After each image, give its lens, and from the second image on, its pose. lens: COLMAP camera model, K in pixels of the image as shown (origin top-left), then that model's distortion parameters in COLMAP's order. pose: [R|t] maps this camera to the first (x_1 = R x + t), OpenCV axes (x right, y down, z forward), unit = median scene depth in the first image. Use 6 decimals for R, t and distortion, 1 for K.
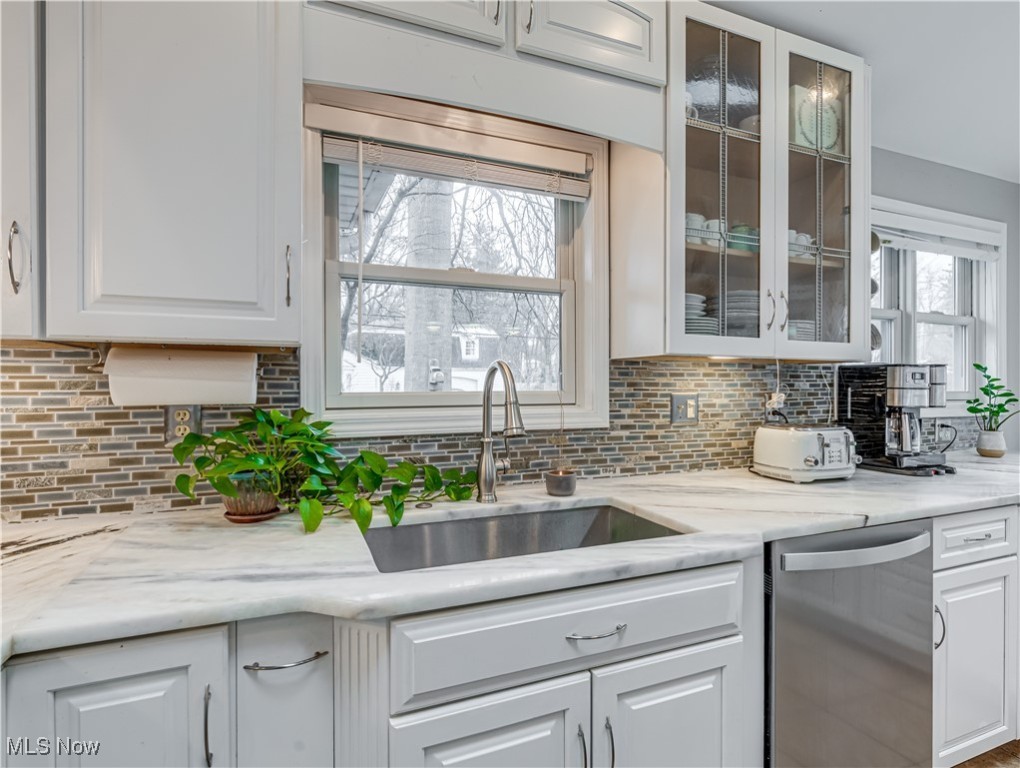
lens RADIAL K [[540.0, 0, 510.0], [0, 540.0, 384.0], [0, 0, 1]] dist [-0.002838, -0.000788]
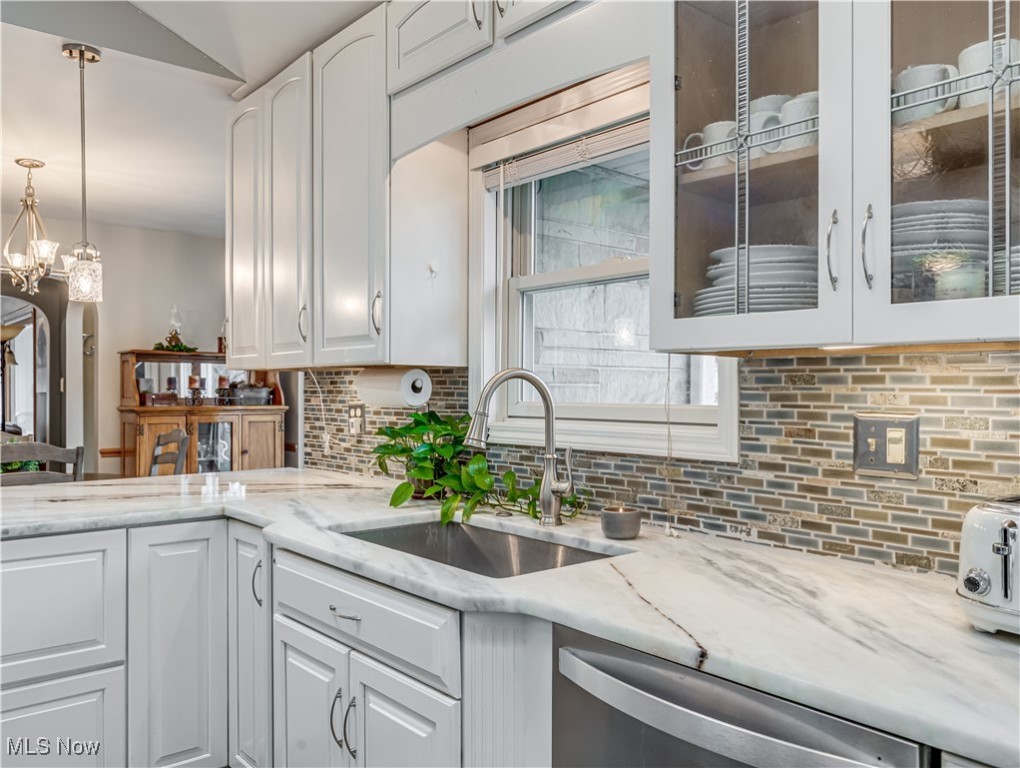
lens RADIAL K [[808.7, 0, 510.0], [0, 808.7, 384.0], [0, 0, 1]] dist [0.000071, -0.000755]
pose [[0.303708, -0.006525, -0.952743, 1.006939], [-0.008767, 0.999915, -0.009643, -0.002635], [0.952725, 0.011281, 0.303625, 0.434858]]
